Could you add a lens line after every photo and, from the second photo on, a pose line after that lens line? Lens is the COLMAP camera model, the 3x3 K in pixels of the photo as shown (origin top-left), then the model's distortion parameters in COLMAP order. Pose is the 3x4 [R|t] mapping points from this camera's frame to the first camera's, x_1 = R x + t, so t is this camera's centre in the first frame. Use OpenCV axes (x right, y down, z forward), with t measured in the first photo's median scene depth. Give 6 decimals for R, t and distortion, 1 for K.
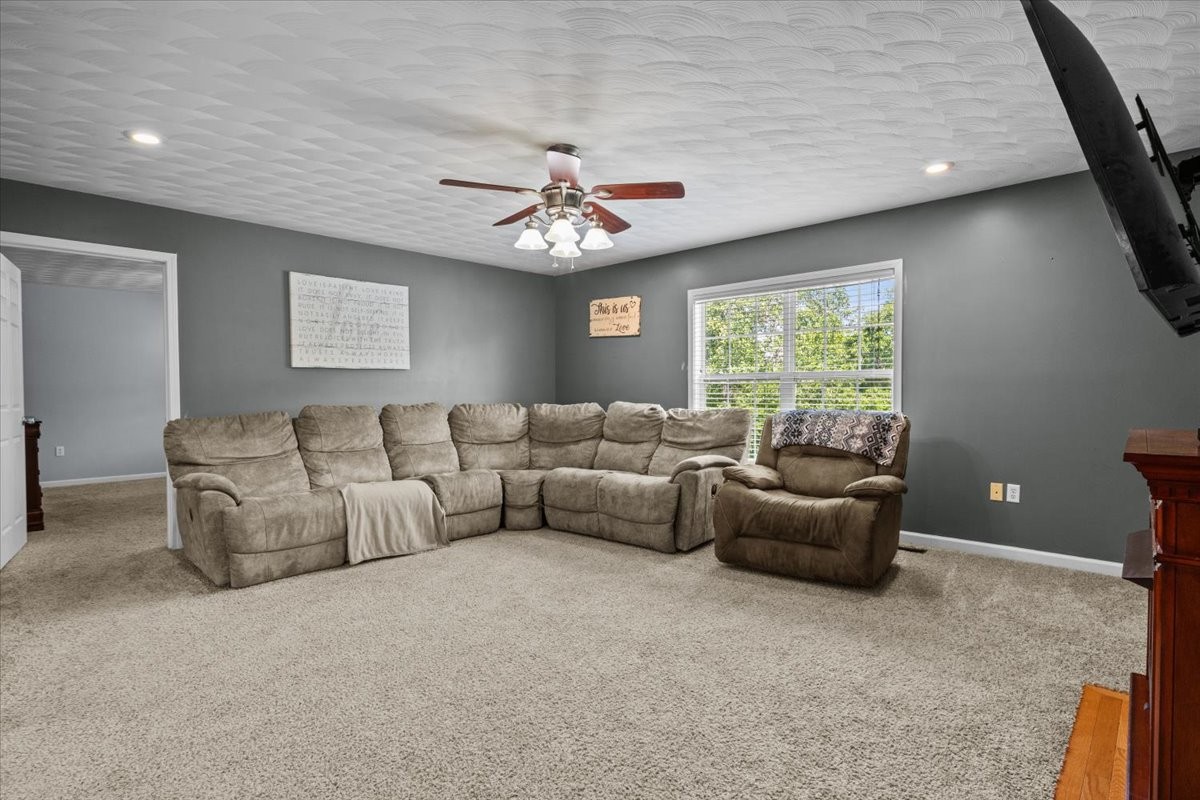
lens RADIAL K [[611.1, 0, 600.0], [0, 611.1, 400.0], [0, 0, 1]] dist [-0.001996, -0.000438]
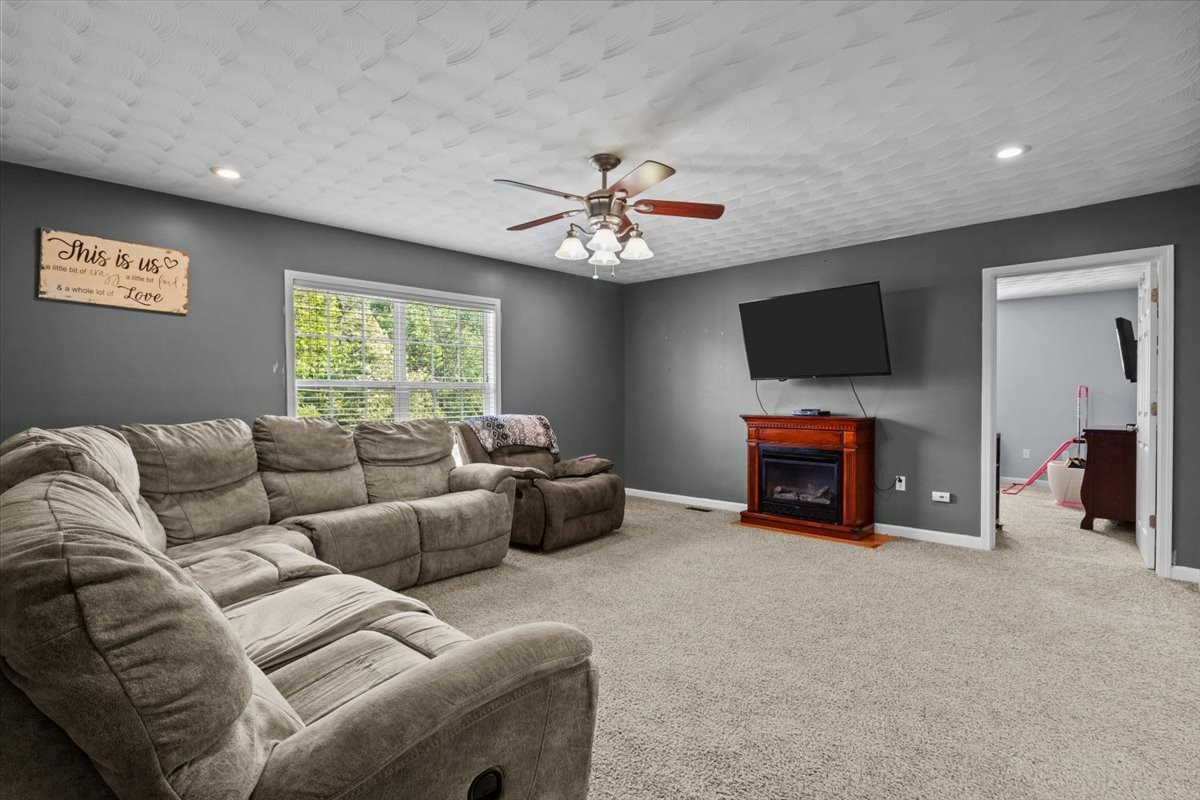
lens RADIAL K [[611.1, 0, 600.0], [0, 611.1, 400.0], [0, 0, 1]] dist [-0.001996, -0.000438]
pose [[-0.011453, -0.002788, 0.999931, -0.664774], [0.011660, 0.999928, 0.002921, -0.012933], [-0.999866, 0.011692, -0.011420, 0.639457]]
